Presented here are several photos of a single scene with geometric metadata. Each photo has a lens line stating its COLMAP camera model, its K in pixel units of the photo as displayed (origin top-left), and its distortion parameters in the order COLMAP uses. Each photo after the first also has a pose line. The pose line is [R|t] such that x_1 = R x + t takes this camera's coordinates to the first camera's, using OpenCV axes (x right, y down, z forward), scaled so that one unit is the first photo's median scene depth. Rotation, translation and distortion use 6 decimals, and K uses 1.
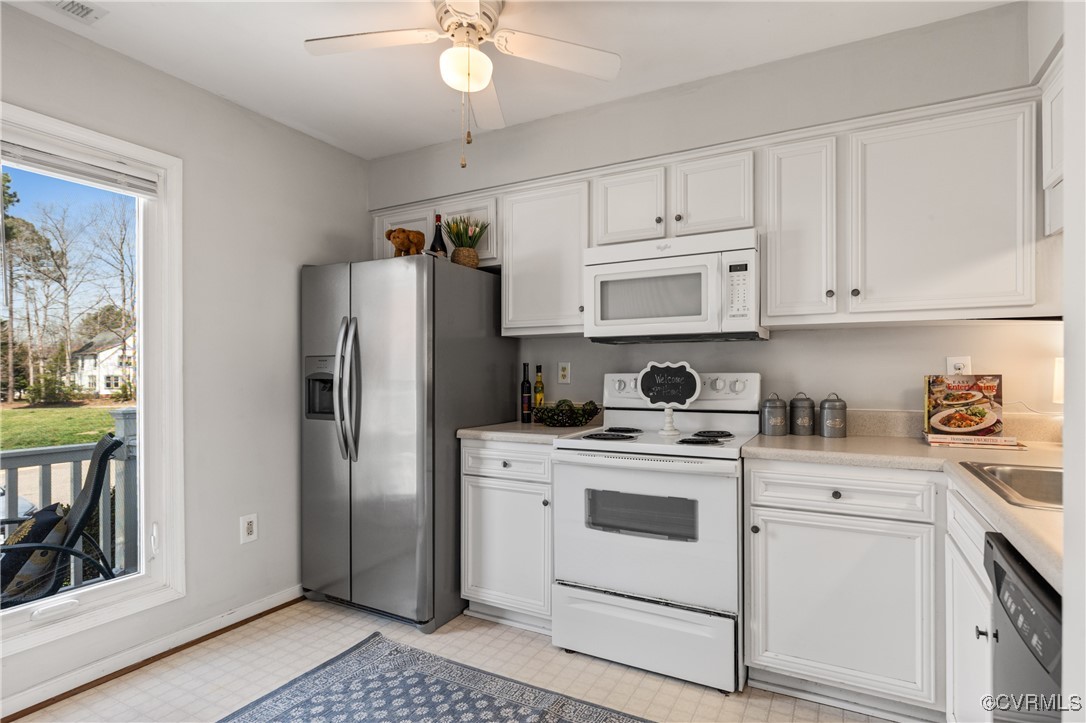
lens RADIAL K [[556.4, 0, 536.6], [0, 556.4, 368.9], [0, 0, 1]] dist [-0.006938, 0.000184]
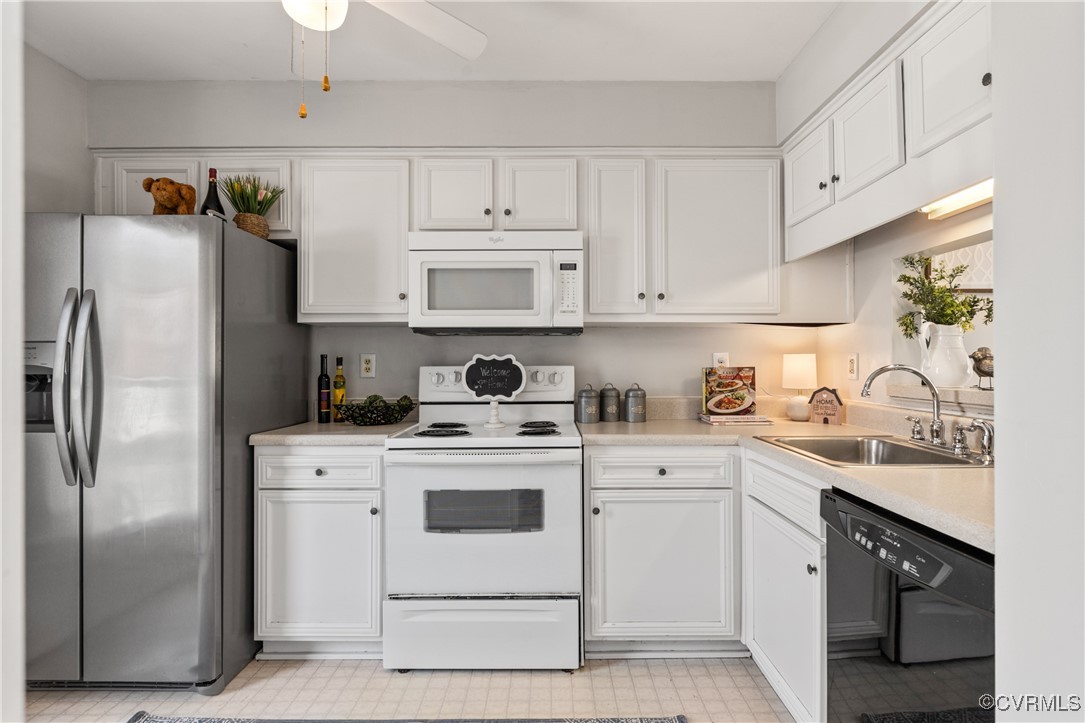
lens RADIAL K [[555.9, 0, 543.3], [0, 555.9, 358.9], [0, 0, 1]] dist [-0.006938, 0.000184]
pose [[0.877116, 0.005883, 0.480242, -0.175675], [-0.002918, 0.999972, -0.006919, 0.001865], [-0.480269, 0.004667, 0.877109, 0.086612]]
